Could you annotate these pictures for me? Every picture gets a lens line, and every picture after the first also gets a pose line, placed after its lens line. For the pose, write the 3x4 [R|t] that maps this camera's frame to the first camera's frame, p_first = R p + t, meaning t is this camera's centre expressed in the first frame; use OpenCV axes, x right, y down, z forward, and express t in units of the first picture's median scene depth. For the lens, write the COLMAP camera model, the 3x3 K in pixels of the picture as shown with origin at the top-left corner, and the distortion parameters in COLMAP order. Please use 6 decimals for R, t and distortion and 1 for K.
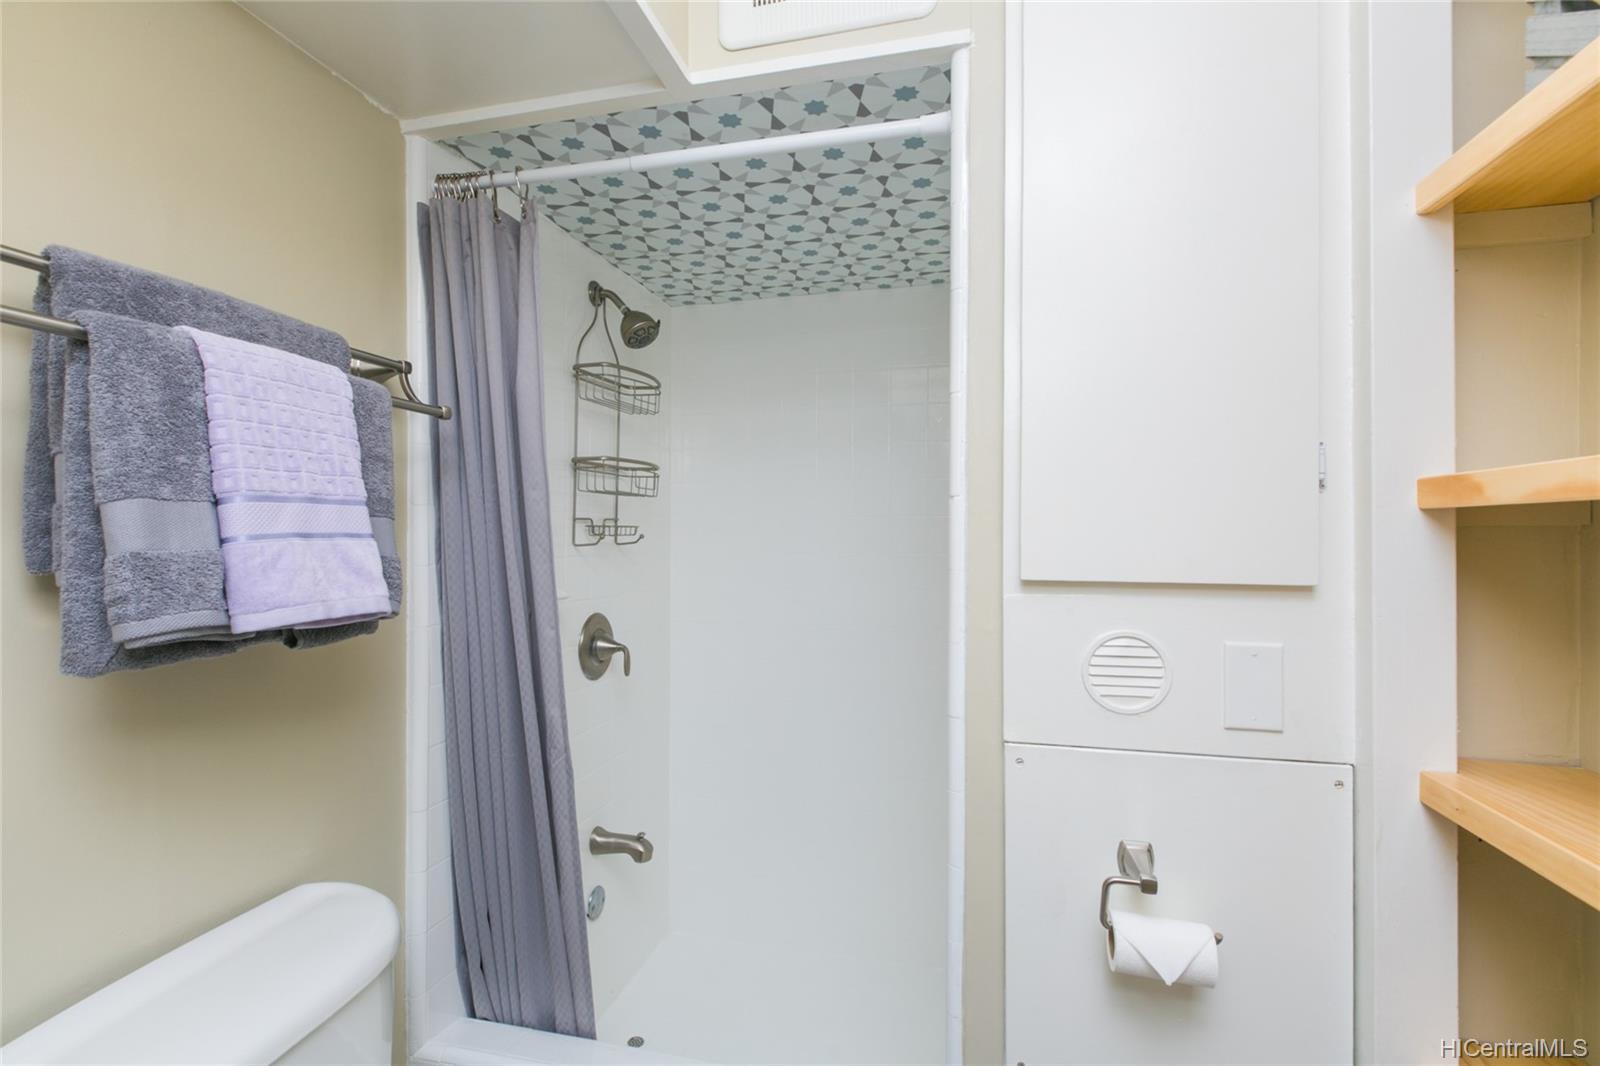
lens RADIAL K [[740.9, 0, 800.0], [0, 740.9, 533.0], [0, 0, 1]] dist [-0.002880, 0.001228]
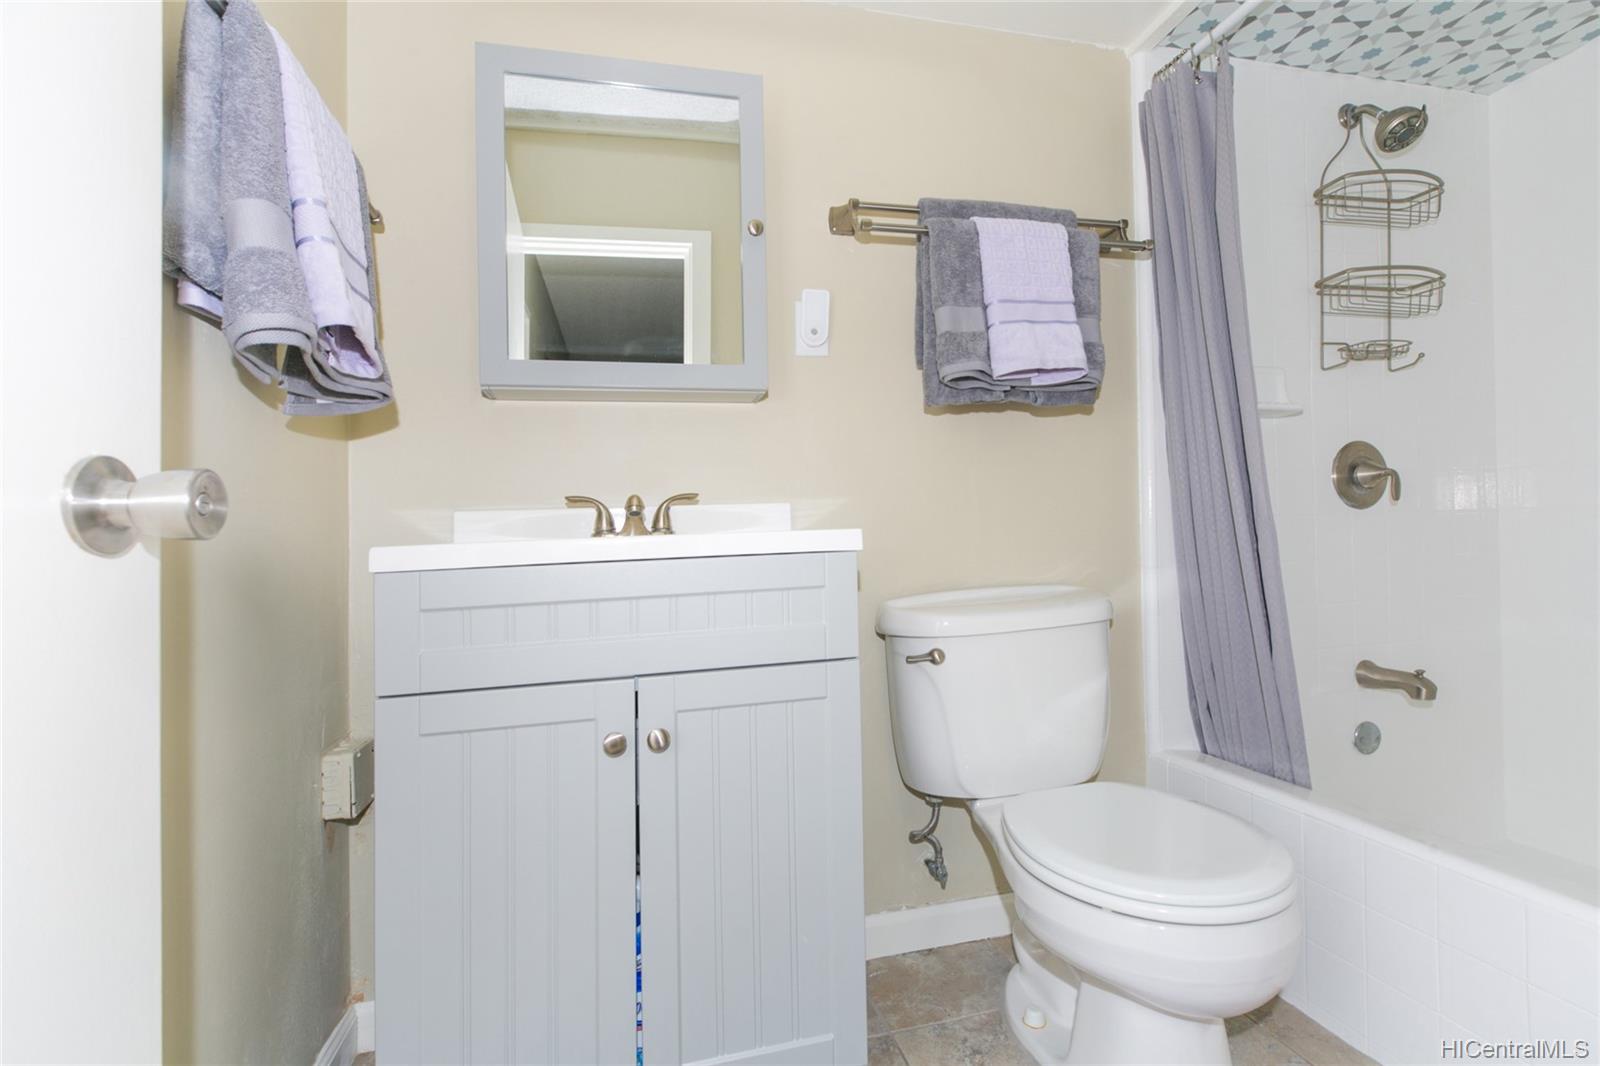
lens RADIAL K [[740.9, 0, 800.0], [0, 740.9, 533.0], [0, 0, 1]] dist [-0.002880, 0.001228]
pose [[0.454146, -0.035471, -0.890221, 0.331777], [0.025621, 0.999314, -0.026747, 0.316649], [0.890559, -0.010661, 0.454743, -0.115375]]
